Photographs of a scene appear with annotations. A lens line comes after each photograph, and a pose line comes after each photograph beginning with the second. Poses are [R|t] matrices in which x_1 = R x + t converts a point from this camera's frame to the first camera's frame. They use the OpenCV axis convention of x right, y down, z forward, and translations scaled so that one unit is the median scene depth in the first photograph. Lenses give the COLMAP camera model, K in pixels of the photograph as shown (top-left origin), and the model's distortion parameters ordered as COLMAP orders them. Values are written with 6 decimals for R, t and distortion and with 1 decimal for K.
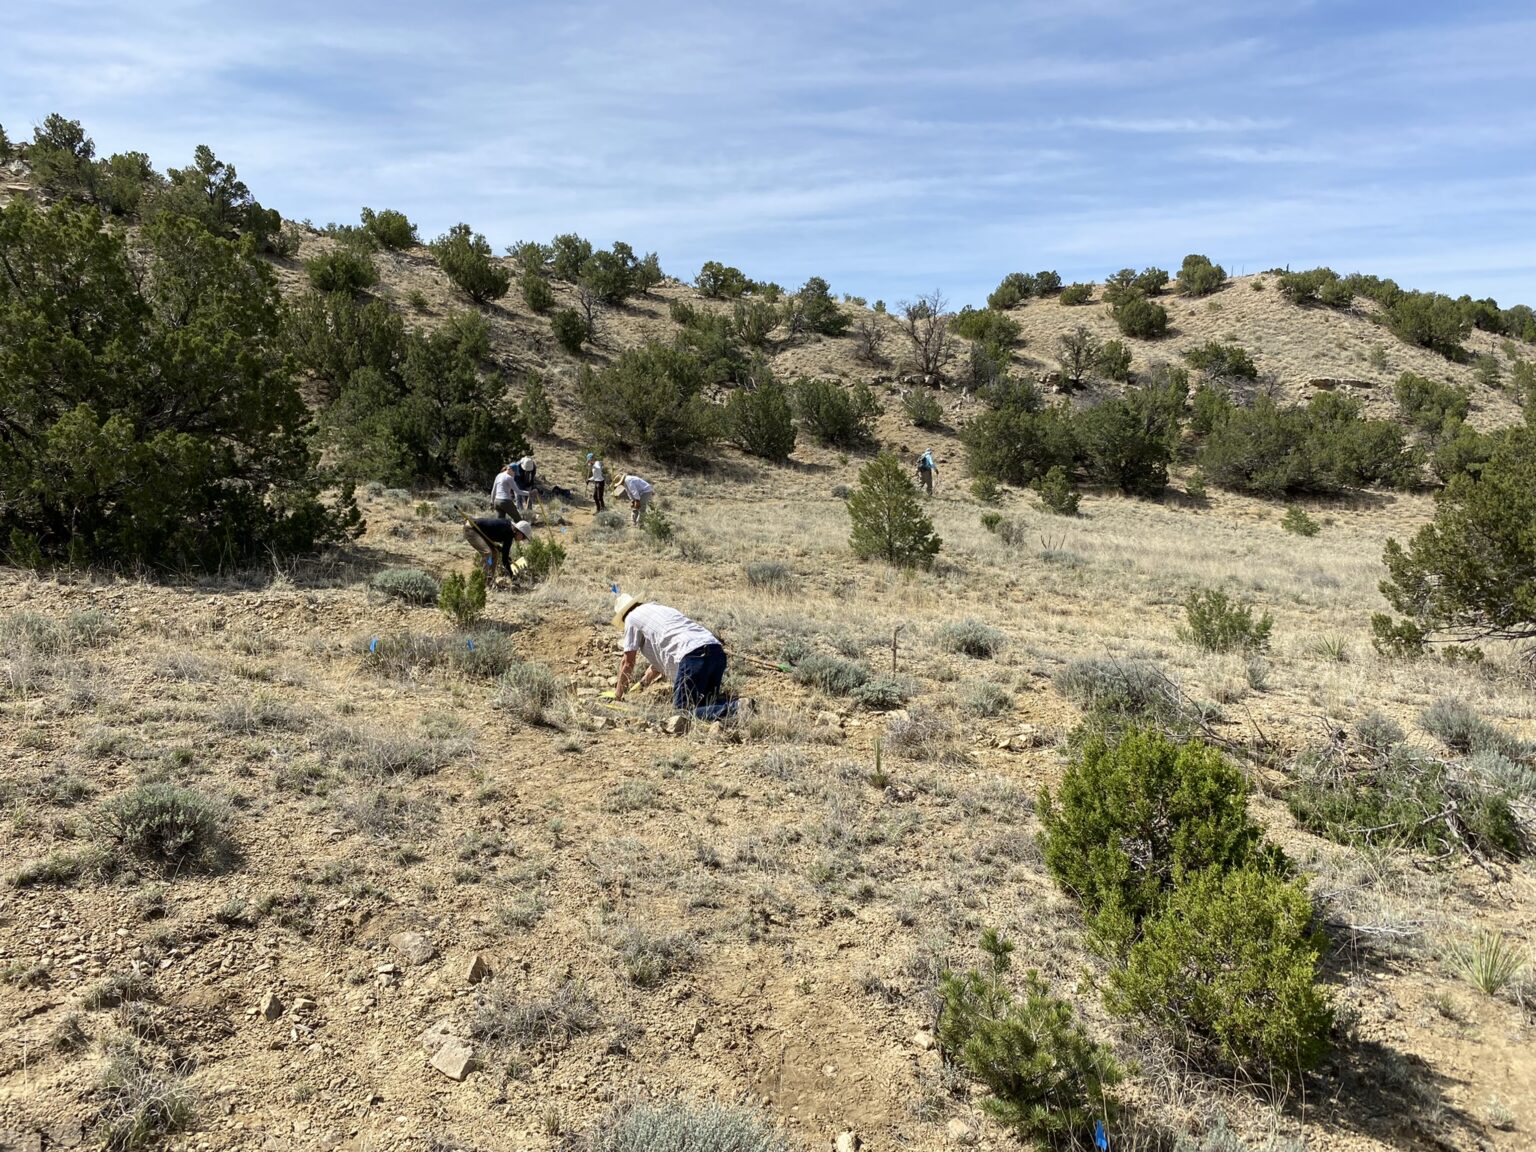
lens RADIAL K [[1163.0, 0, 769.9], [0, 1163.0, 571.9], [0, 0, 1]] dist [0.004607, 0.002572]
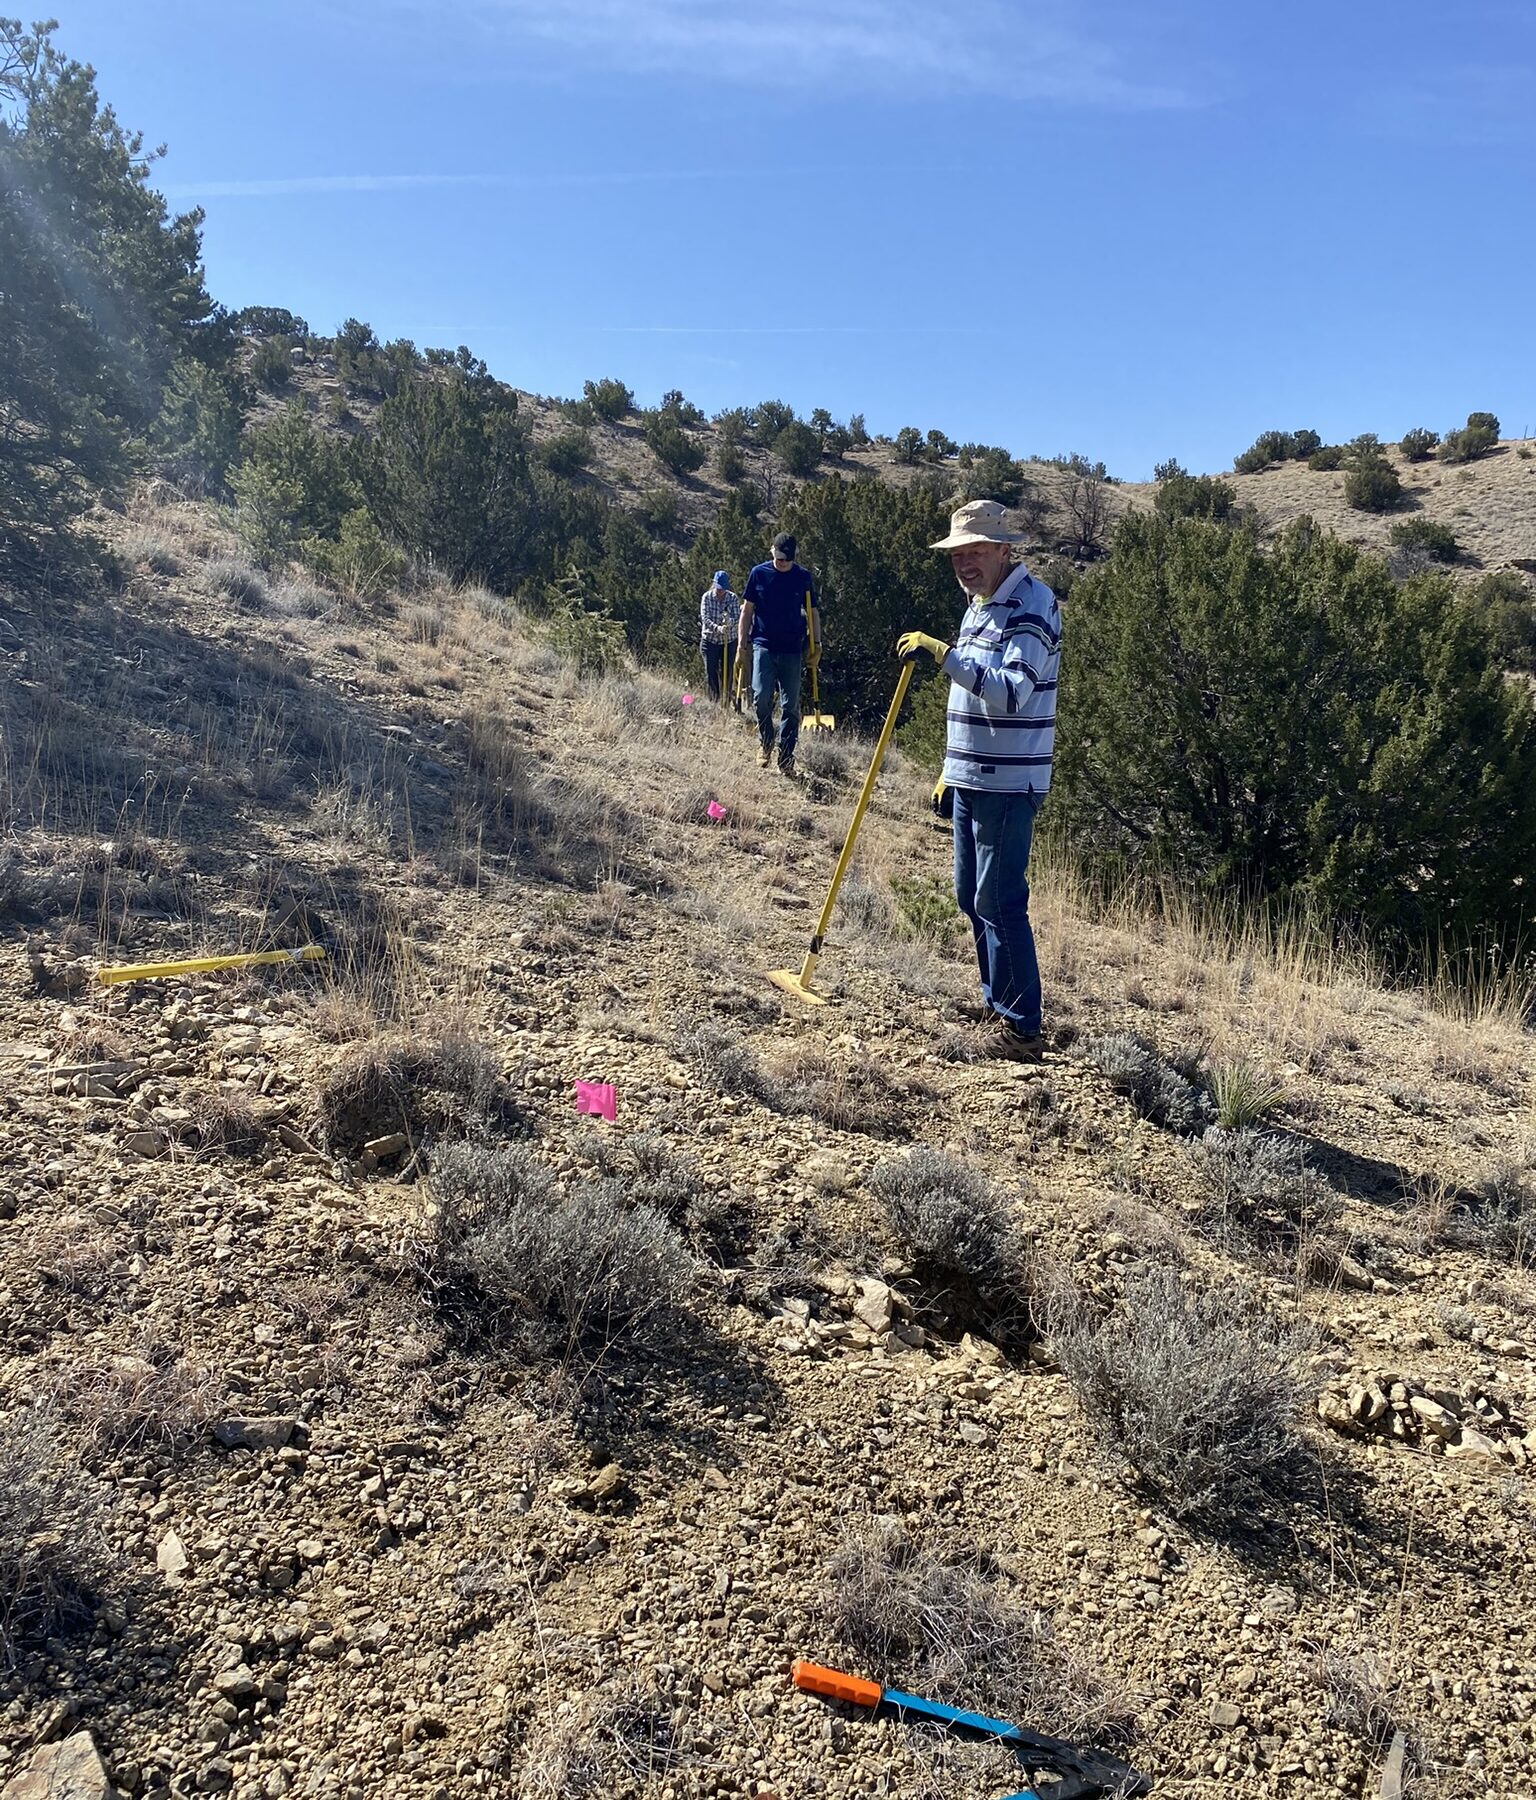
lens RADIAL K [[1484.0, 0, 768.5], [0, 1484.0, 903.2], [0, 0, 1]] dist [-0.002803, -0.002206]
pose [[0.977496, 0.070494, -0.198827, 0.139752], [-0.054613, 0.994946, 0.084265, 0.054335], [0.203762, -0.071510, 0.976405, -0.389550]]
